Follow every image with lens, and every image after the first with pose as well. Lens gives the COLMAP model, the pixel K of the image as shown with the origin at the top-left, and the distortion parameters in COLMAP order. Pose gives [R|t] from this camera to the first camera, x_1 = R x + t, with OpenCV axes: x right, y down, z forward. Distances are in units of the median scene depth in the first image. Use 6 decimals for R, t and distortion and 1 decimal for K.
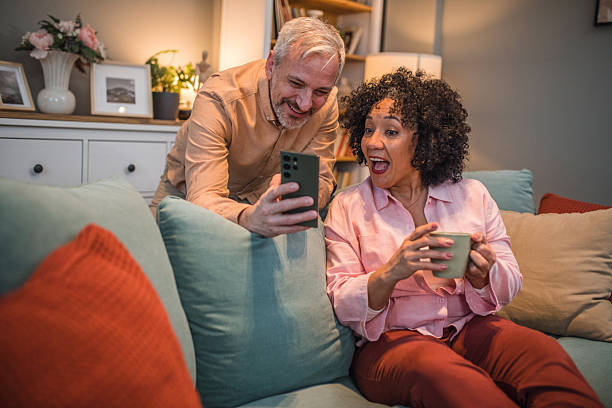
lens RADIAL K [[581.9, 0, 306.0], [0, 581.9, 204.0], [0, 0, 1]] dist [-0.003645, 0.004237]
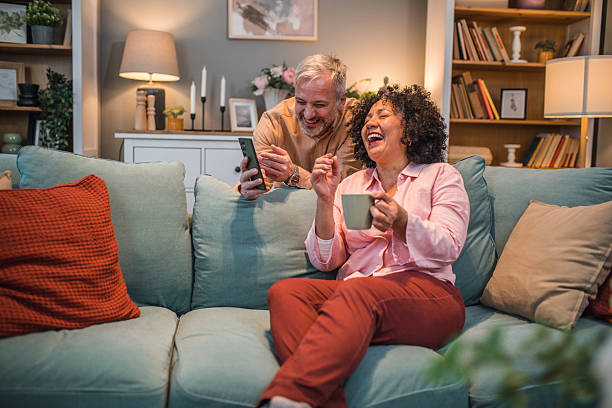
lens RADIAL K [[581.9, 0, 306.0], [0, 581.9, 204.0], [0, 0, 1]] dist [-0.003645, 0.004237]
pose [[0.771583, 0.029172, -0.635459, 0.671030], [-0.066067, 0.997221, -0.034441, 0.074386], [0.632688, 0.068557, 0.771366, -0.024198]]
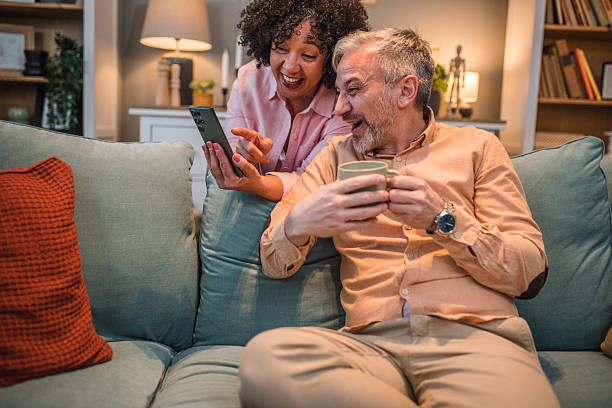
lens RADIAL K [[581.9, 0, 306.0], [0, 581.9, 204.0], [0, 0, 1]] dist [-0.003645, 0.004237]
pose [[0.708216, 0.064276, -0.703064, 0.499135], [-0.095441, 0.995422, -0.005136, 0.048032], [0.699515, 0.070739, 0.711108, 0.196890]]
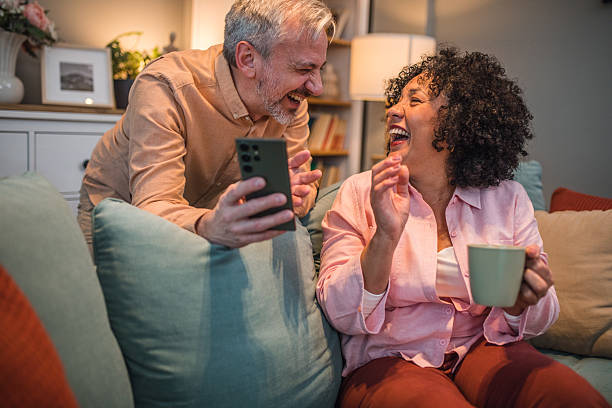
lens RADIAL K [[581.9, 0, 306.0], [0, 581.9, 204.0], [0, 0, 1]] dist [-0.003645, 0.004237]
pose [[0.999725, -0.011566, 0.020399, 0.014250], [0.011403, 0.999902, 0.008115, -0.006093], [-0.020490, -0.007880, 0.999759, 0.140770]]
